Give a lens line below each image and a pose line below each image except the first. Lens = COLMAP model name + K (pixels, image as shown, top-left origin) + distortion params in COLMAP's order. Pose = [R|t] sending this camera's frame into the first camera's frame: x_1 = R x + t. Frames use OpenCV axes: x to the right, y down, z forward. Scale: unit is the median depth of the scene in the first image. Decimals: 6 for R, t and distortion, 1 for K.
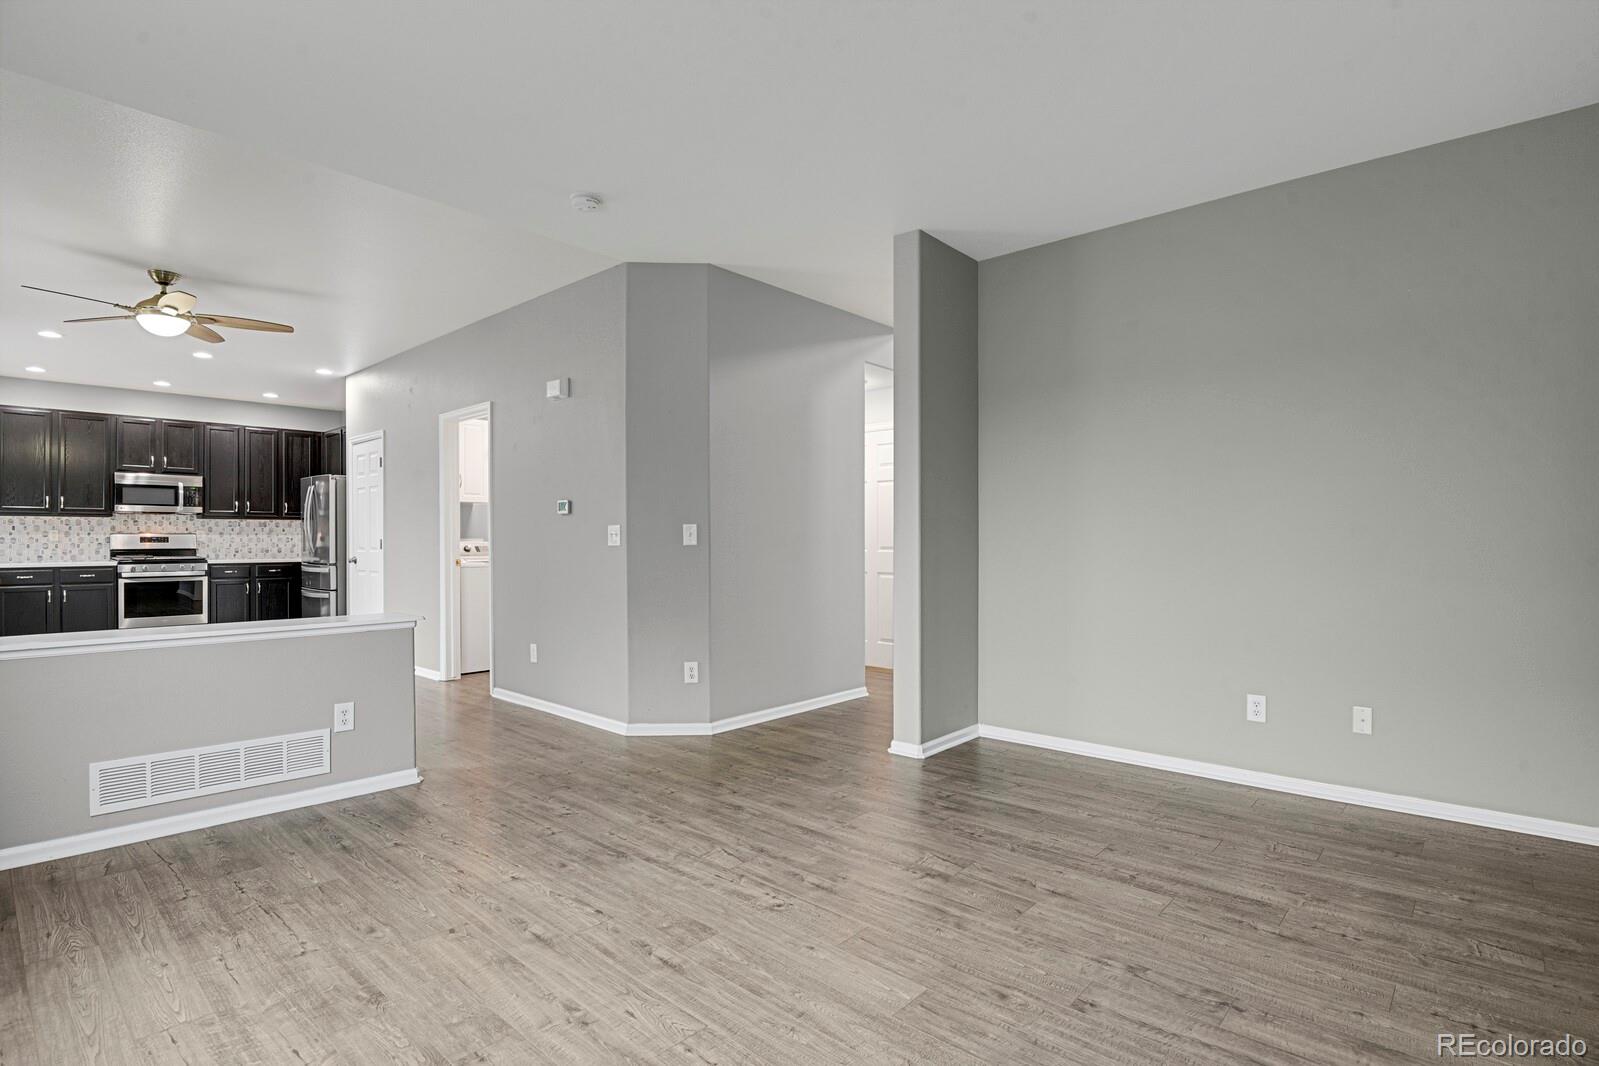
lens RADIAL K [[782.3, 0, 796.9], [0, 782.3, 539.5], [0, 0, 1]] dist [-0.027372, -0.001224]
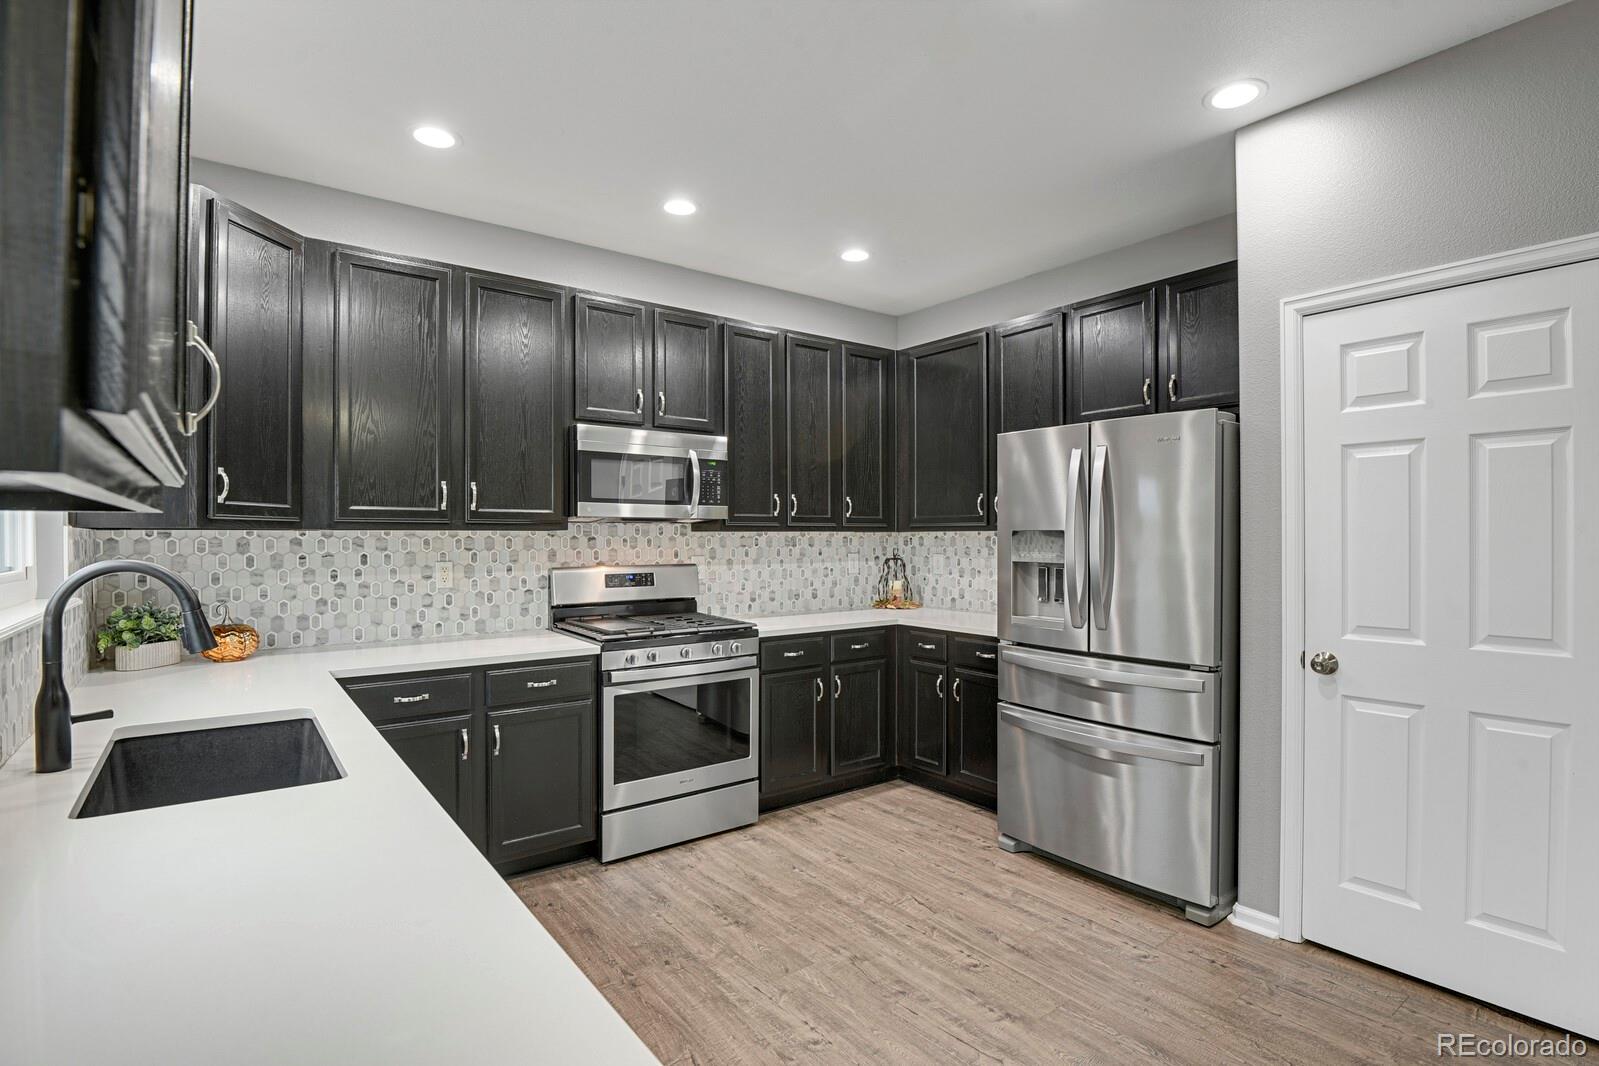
lens RADIAL K [[779.3, 0, 804.0], [0, 779.3, 541.1], [0, 0, 1]] dist [-0.025411, -0.002791]
pose [[0.983387, 0.000355, -0.181518, -0.677275], [0.000641, 0.999985, 0.005427, -0.025557], [0.181518, -0.005453, 0.983373, 0.591933]]
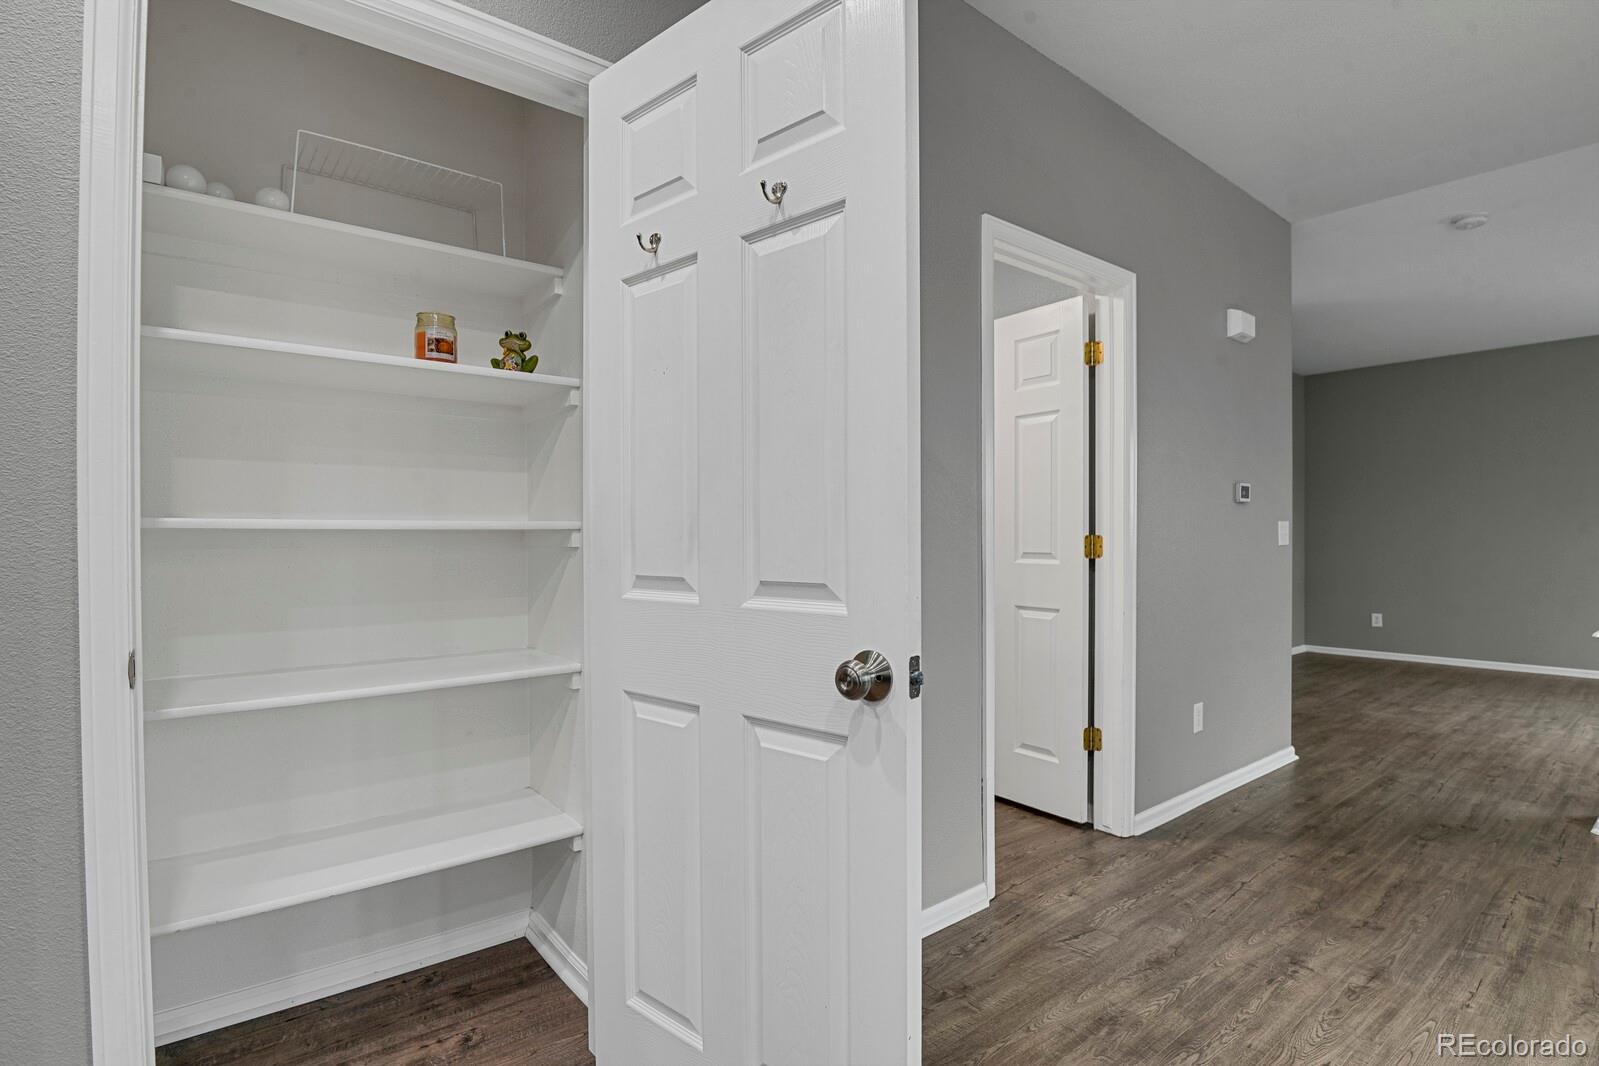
lens RADIAL K [[779.3, 0, 804.0], [0, 779.3, 541.1], [0, 0, 1]] dist [-0.025411, -0.002791]
pose [[0.157799, 0.000783, 0.987471, -0.654089], [0.003004, 0.999995, -0.001273, 0.001283], [-0.987467, 0.003168, 0.157796, 0.787521]]
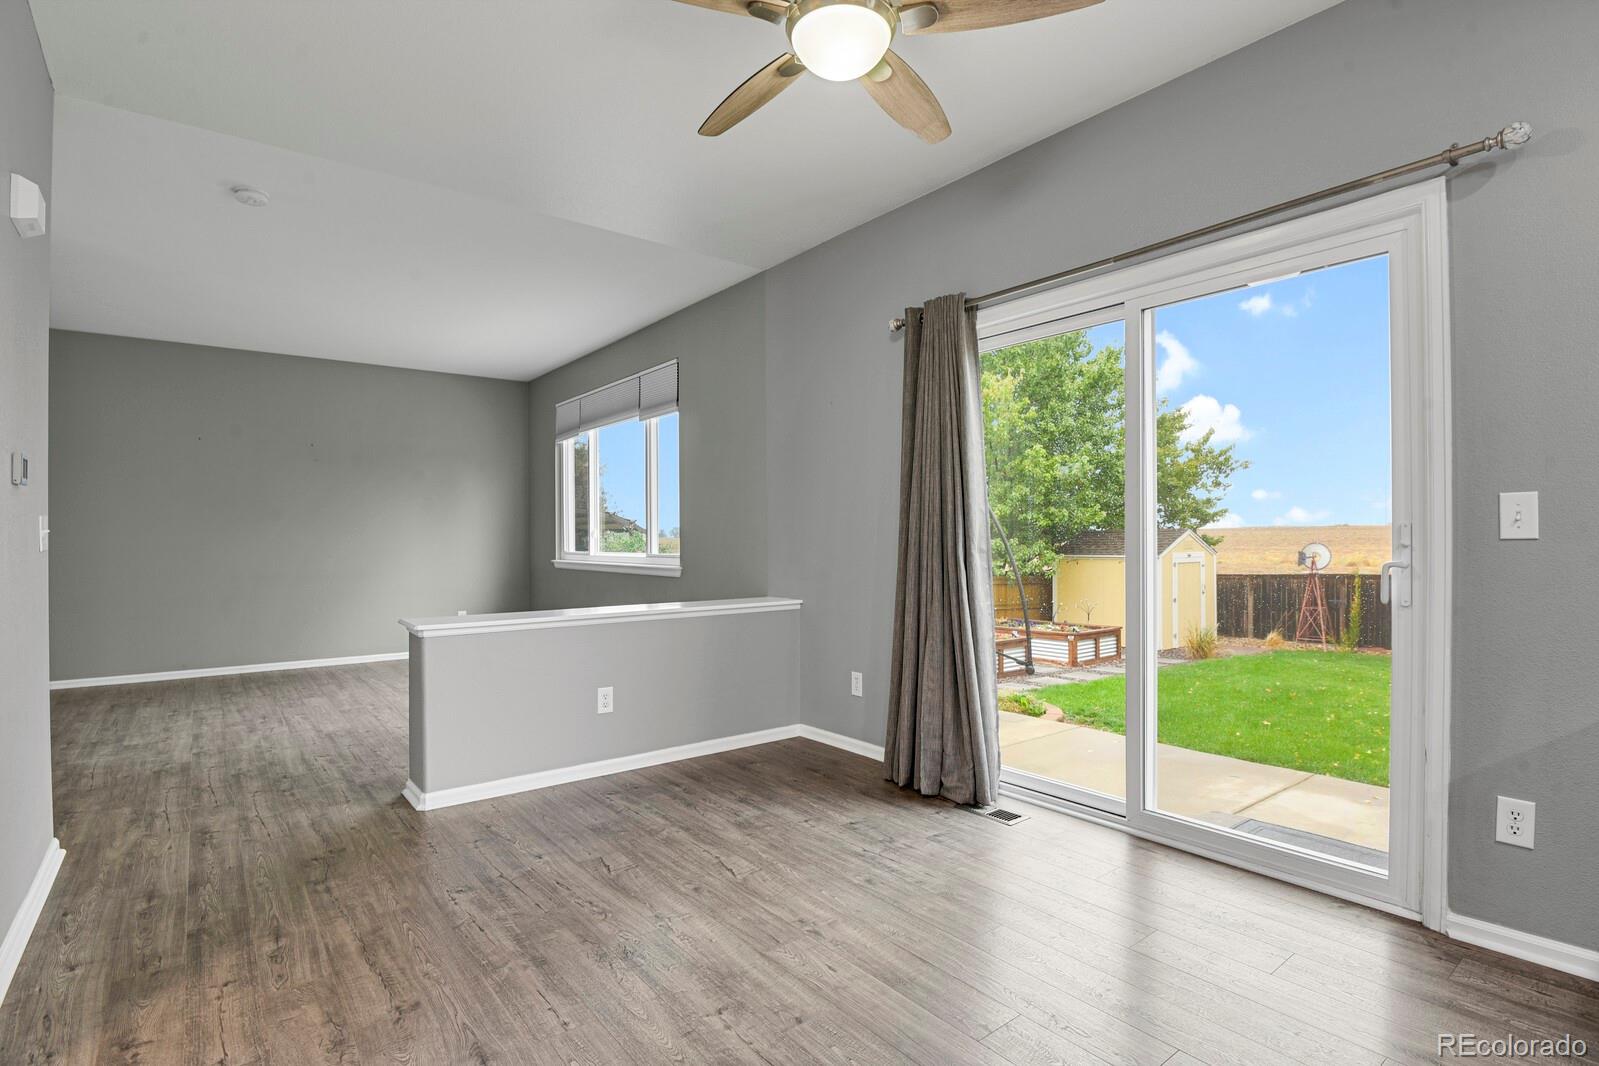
lens RADIAL K [[779.3, 0, 804.0], [0, 779.3, 541.1], [0, 0, 1]] dist [-0.025411, -0.002791]
pose [[-0.986307, 0.006200, 0.164802, -0.506591], [0.007074, 0.999964, 0.004714, 0.000849], [-0.164767, 0.005815, -0.986315, 0.833899]]
